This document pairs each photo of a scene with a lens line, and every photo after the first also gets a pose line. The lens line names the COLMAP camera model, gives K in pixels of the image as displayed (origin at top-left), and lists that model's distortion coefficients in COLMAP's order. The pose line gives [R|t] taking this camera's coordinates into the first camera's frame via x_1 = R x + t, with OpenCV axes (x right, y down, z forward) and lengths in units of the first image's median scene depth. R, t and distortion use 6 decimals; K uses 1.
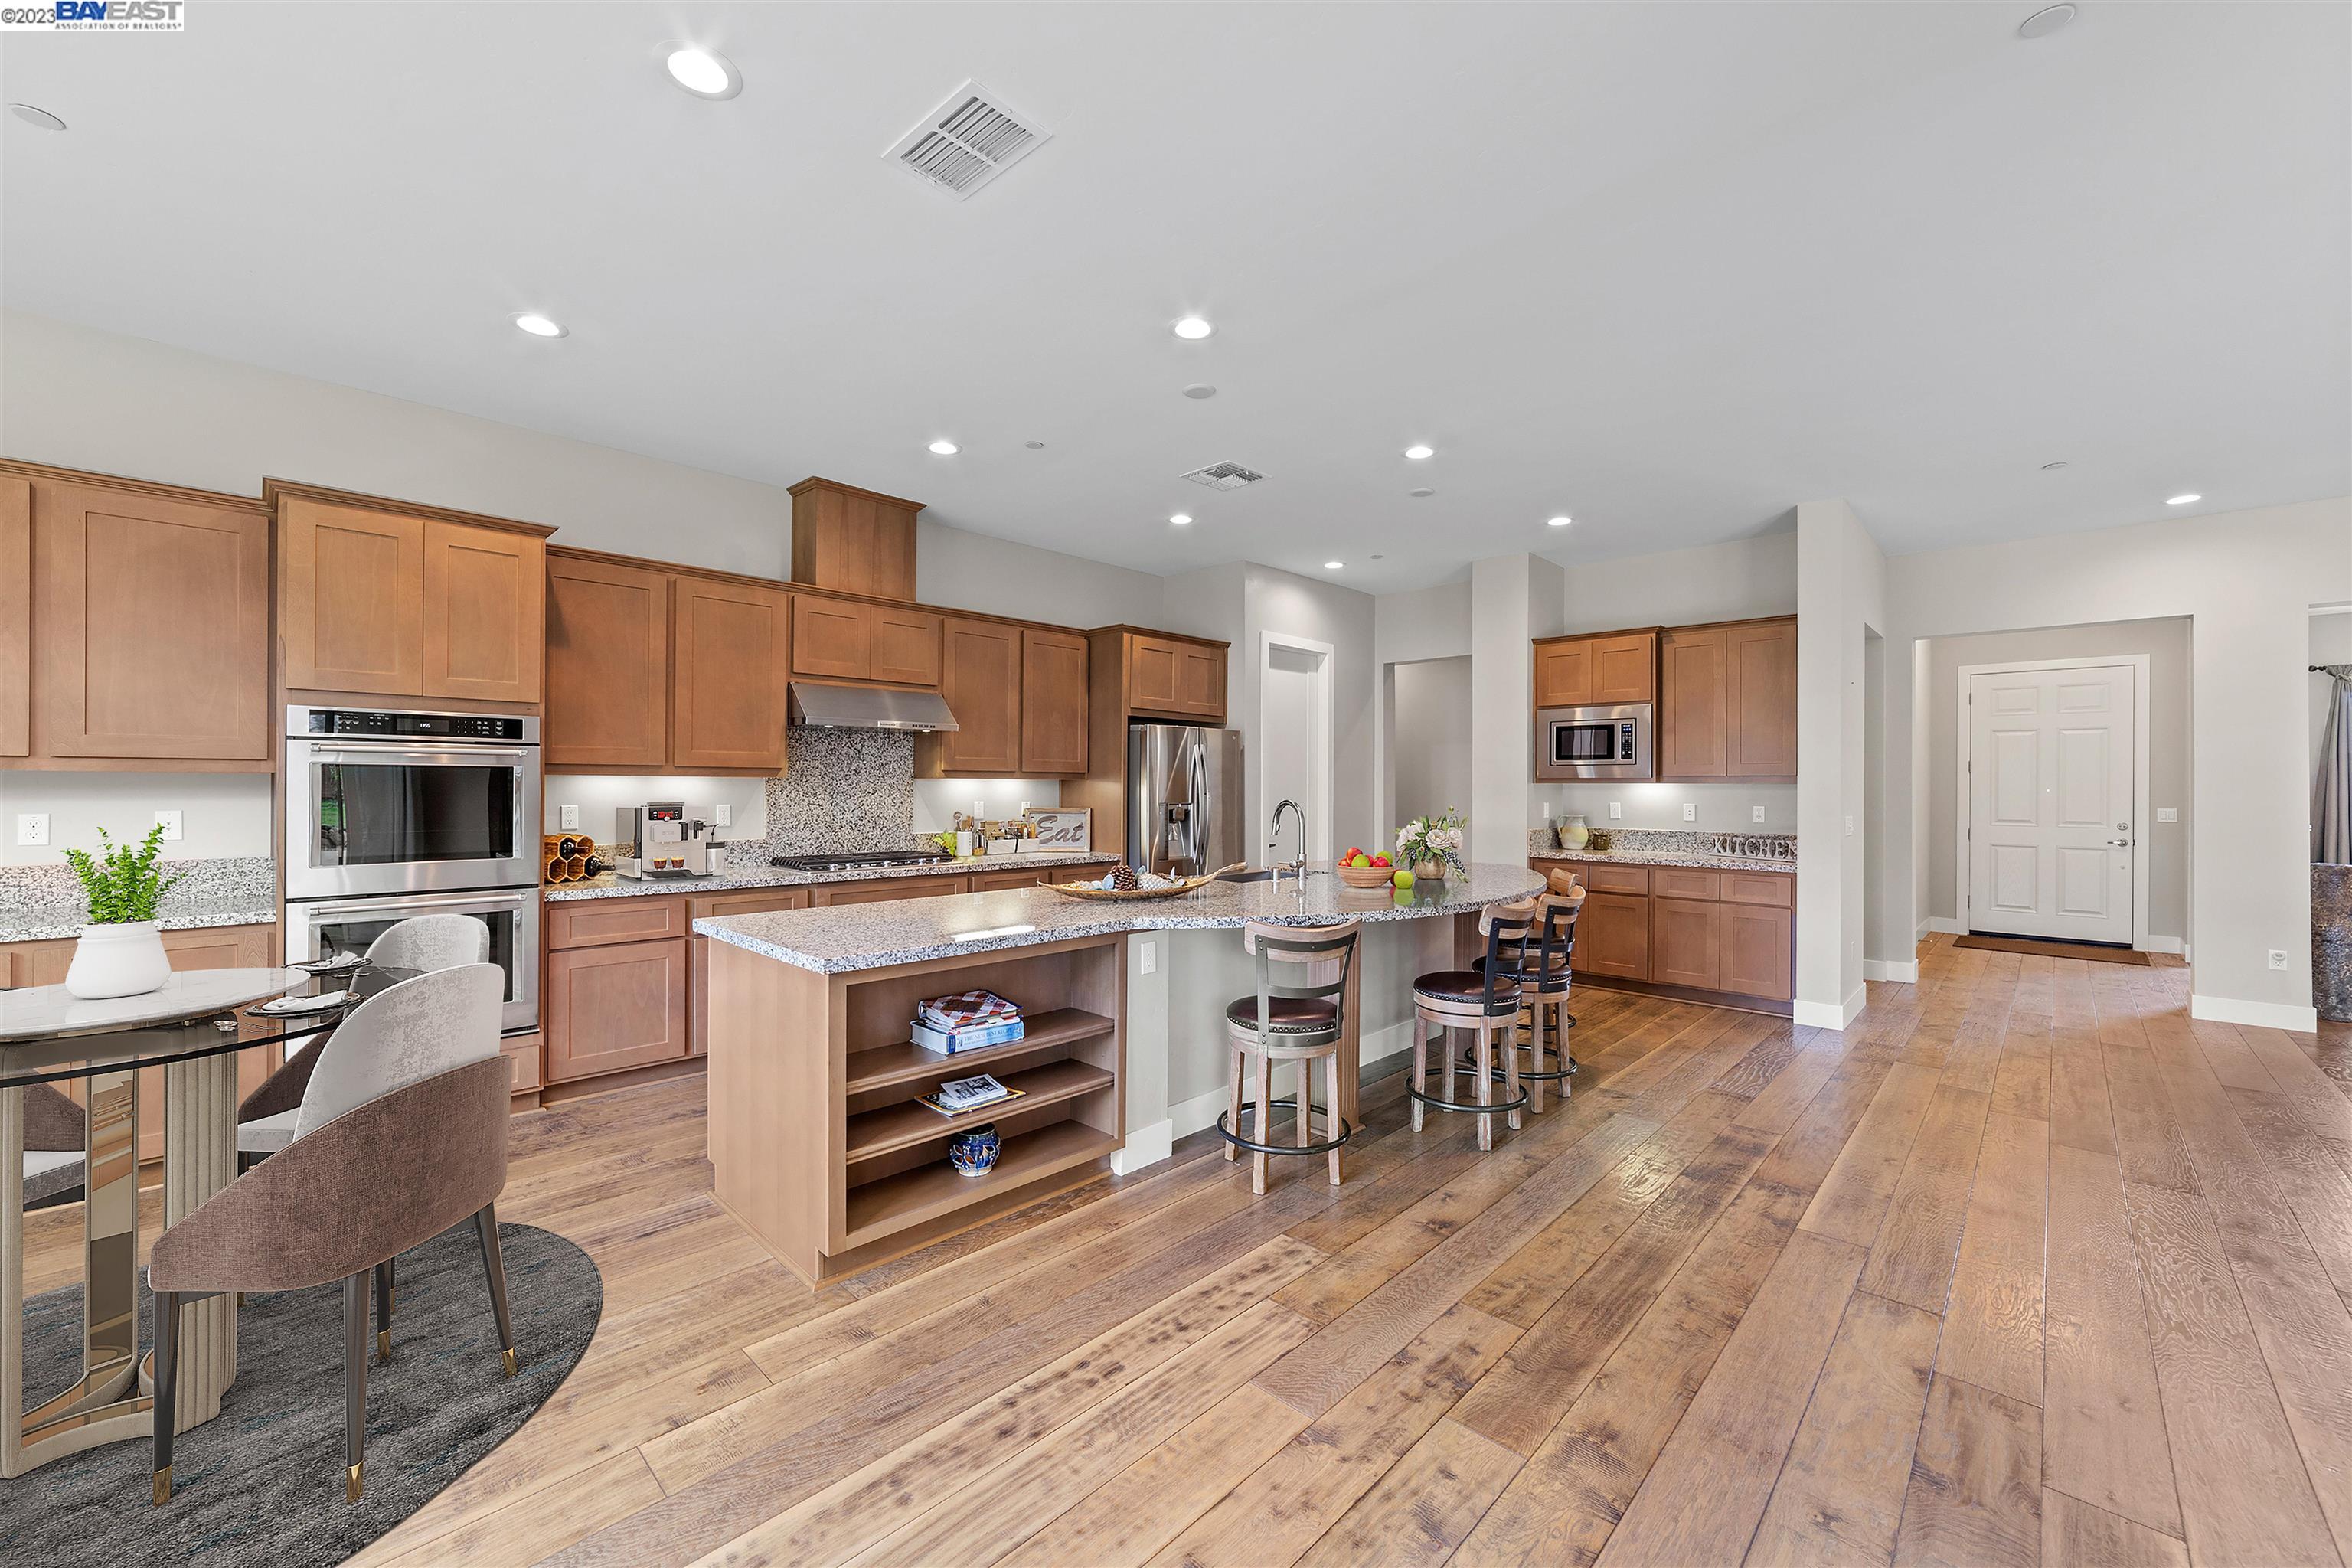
lens RADIAL K [[919.2, 0, 1171.5], [0, 919.2, 781.2], [0, 0, 1]] dist [-0.018163, 0.006868]
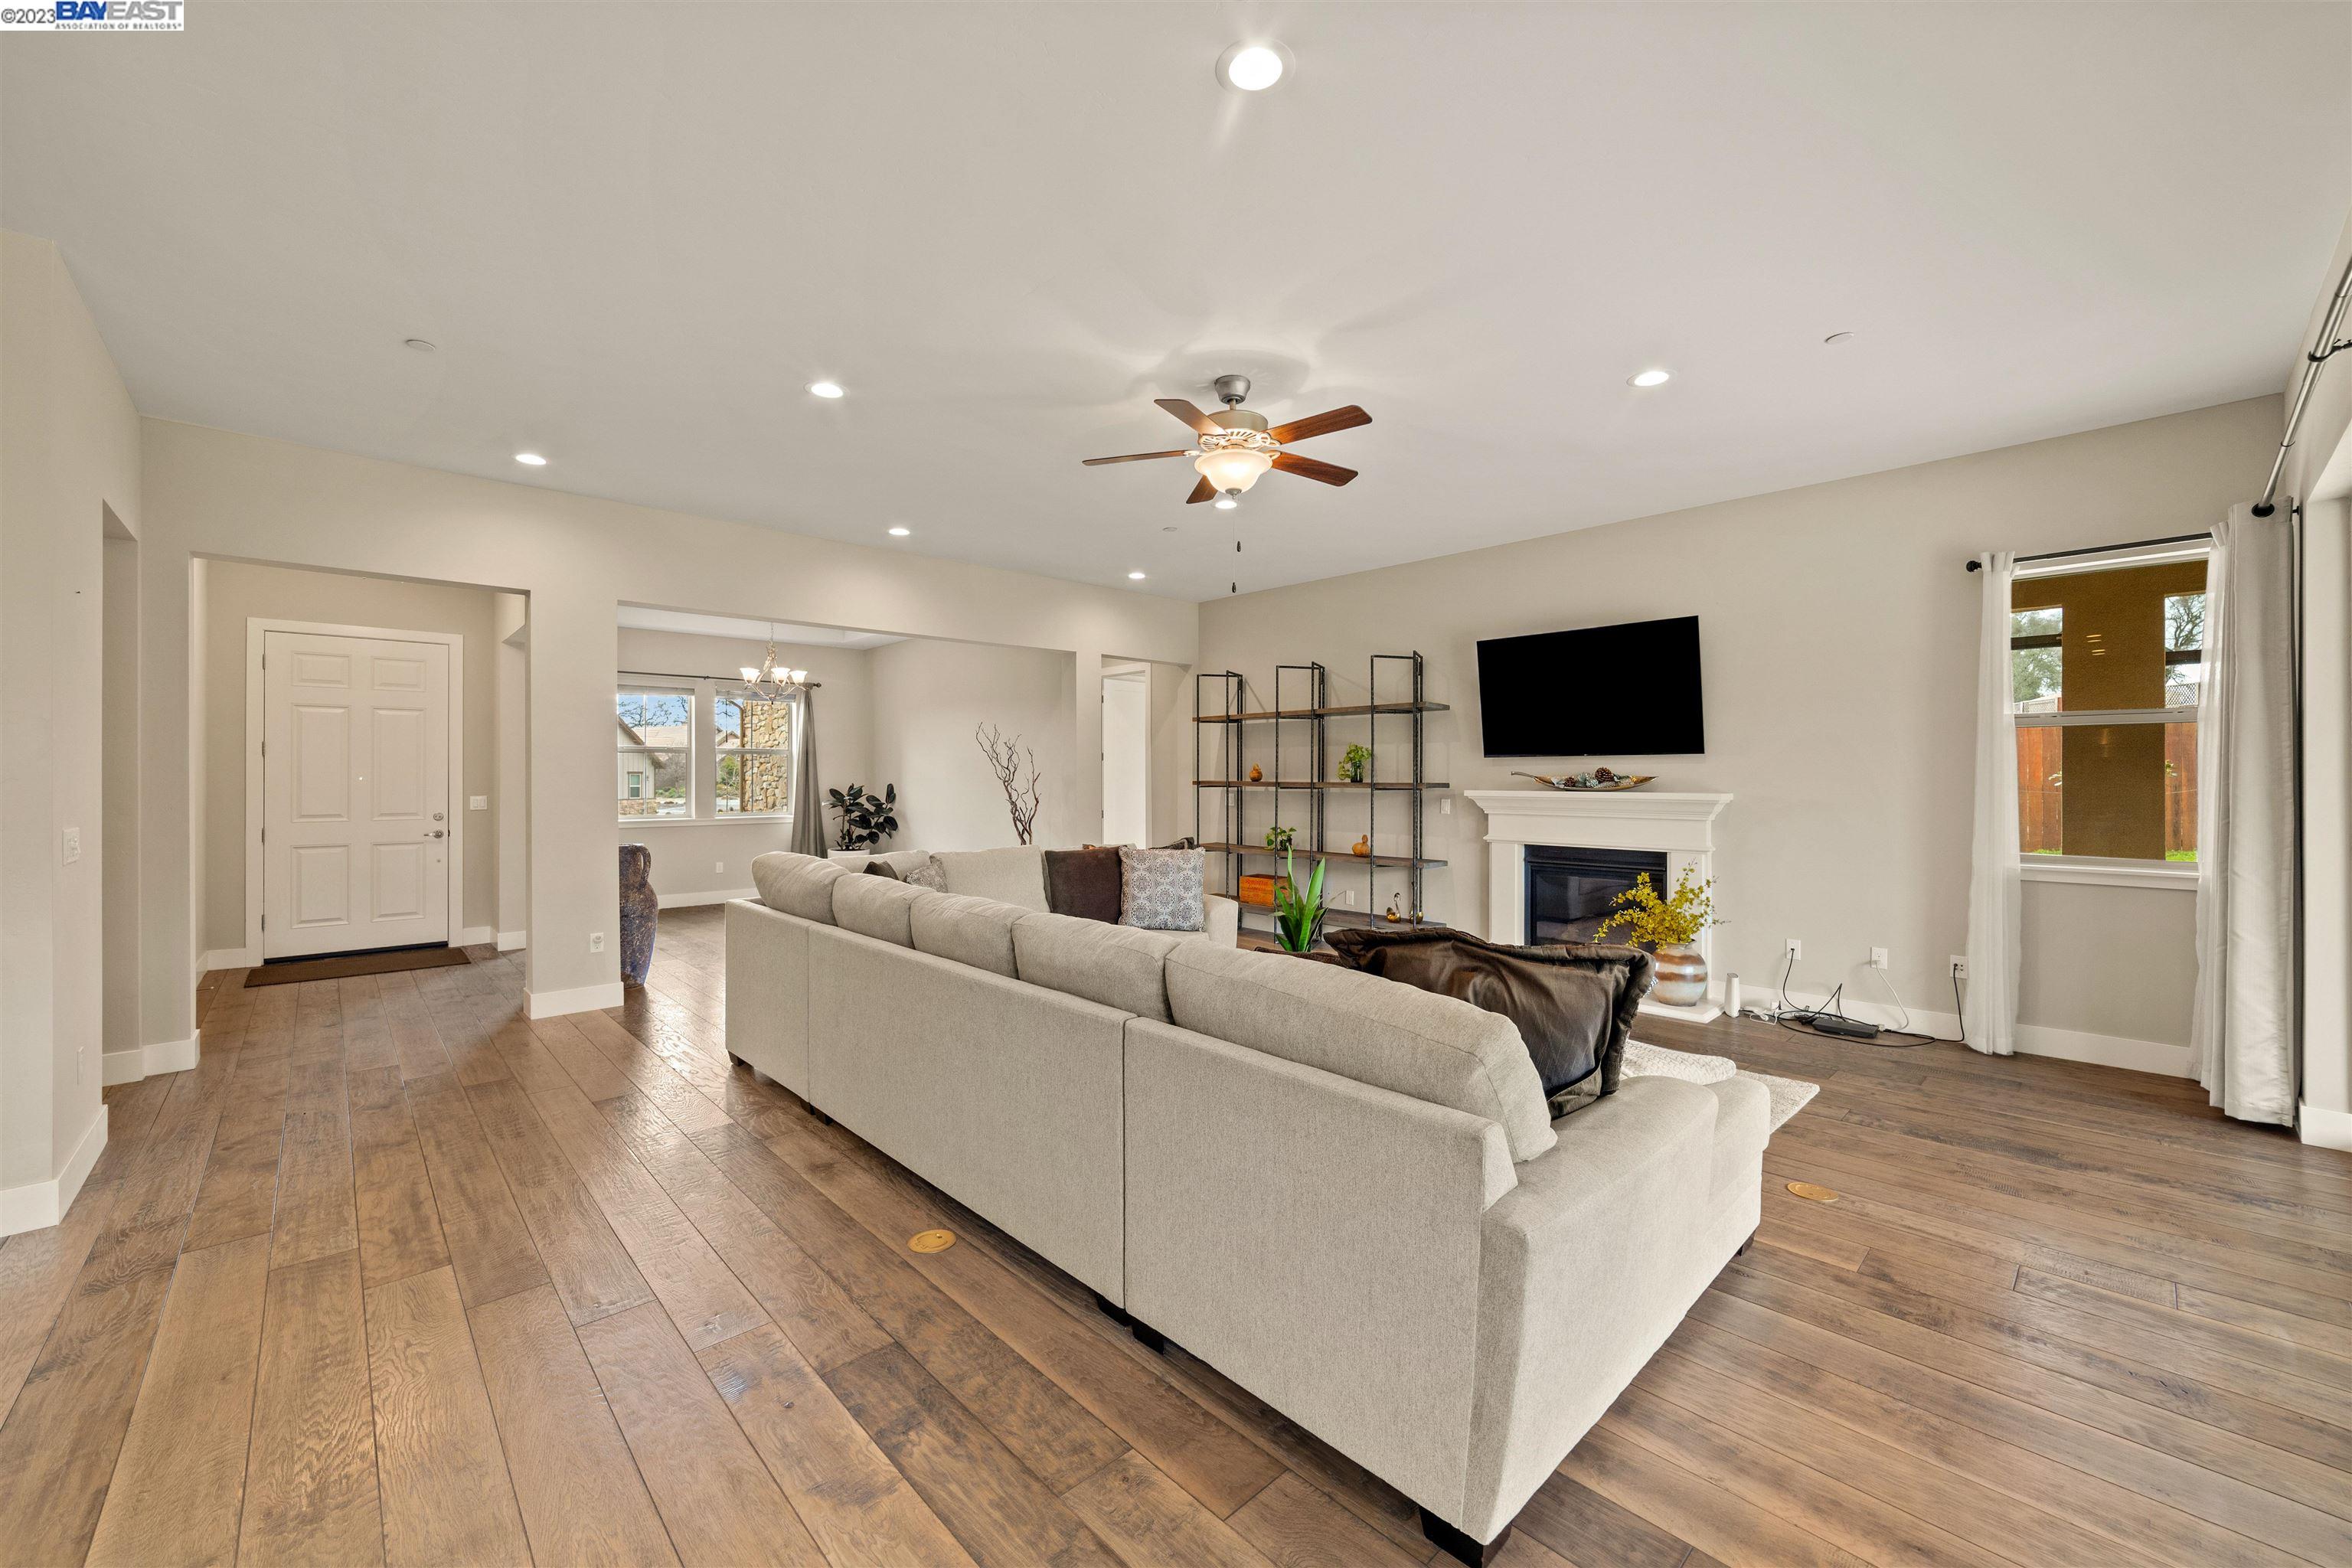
lens RADIAL K [[919.2, 0, 1171.8], [0, 919.2, 775.1], [0, 0, 1]] dist [-0.018163, 0.006868]
pose [[0.045353, -0.003936, 0.998963, 0.225364], [-0.002159, 0.999990, 0.004039, 0.003166], [-0.998969, -0.002340, 0.045344, 0.312113]]
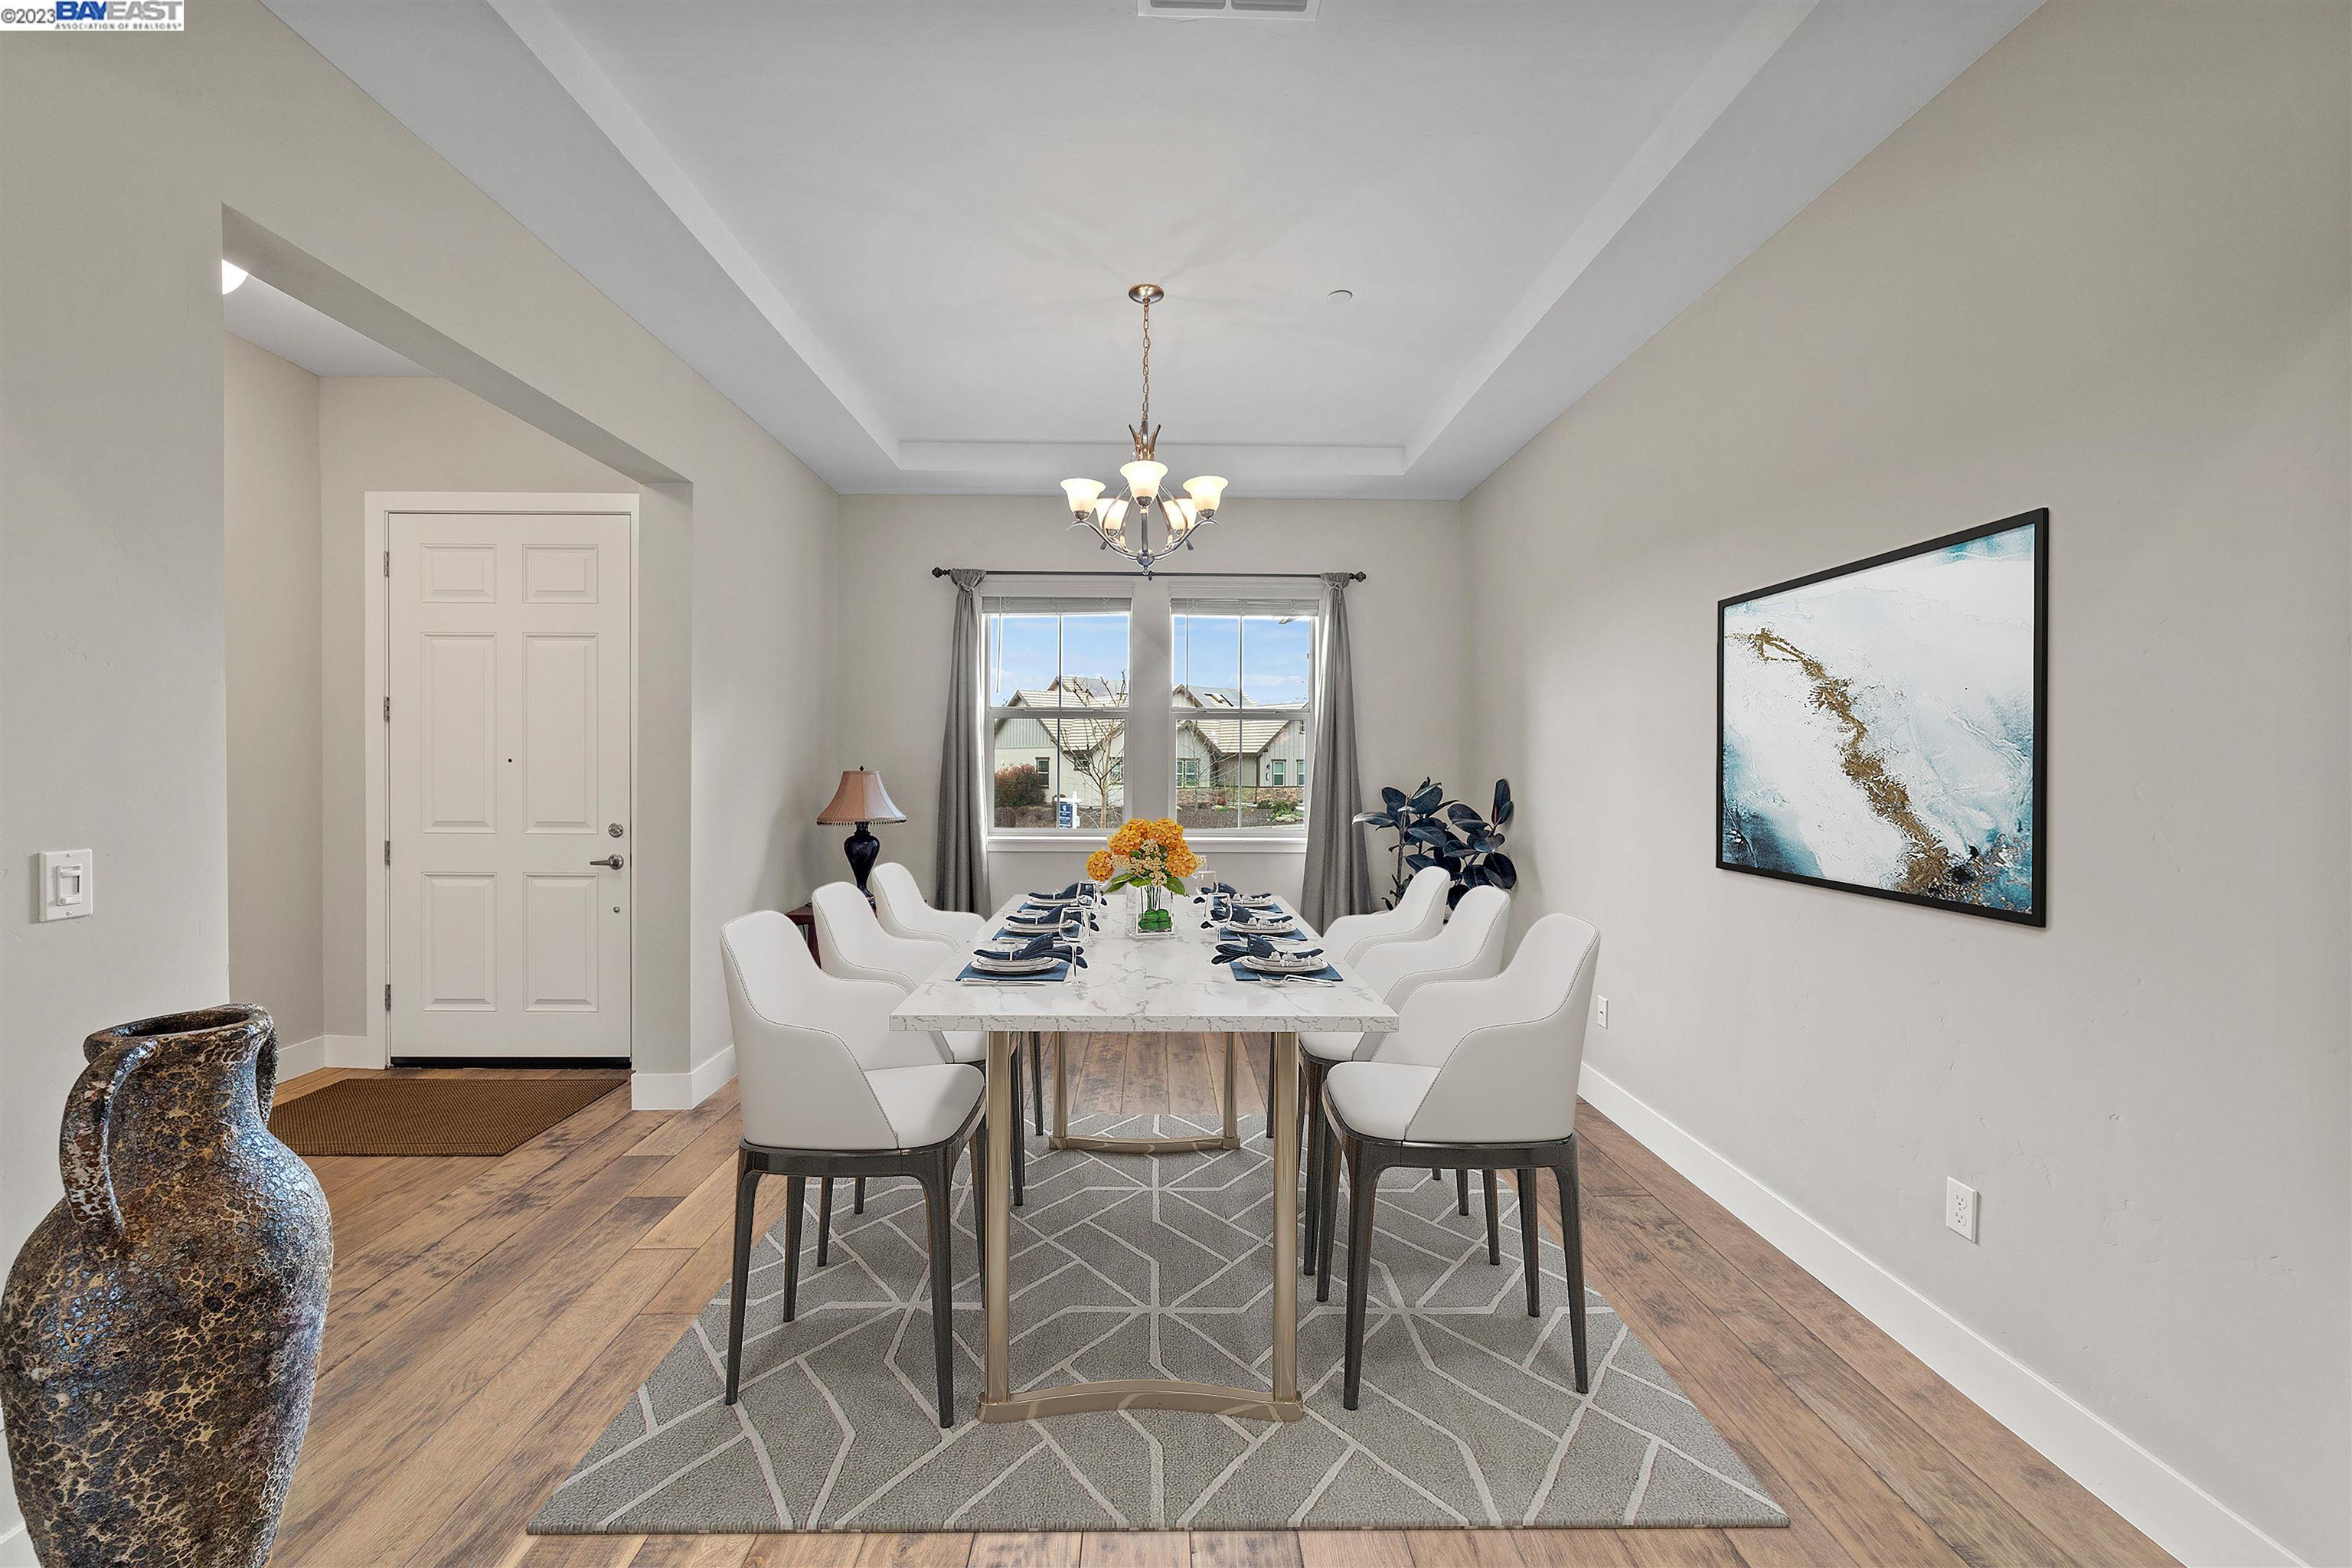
lens RADIAL K [[919.2, 0, 1166.2], [0, 919.2, 773.6], [0, 0, 1]] dist [-0.018163, 0.006868]
pose [[0.700328, -0.008111, 0.713775, 1.352620], [-0.003546, 0.999884, 0.014842, 0.014384], [-0.713812, -0.012925, 0.700218, 0.635036]]
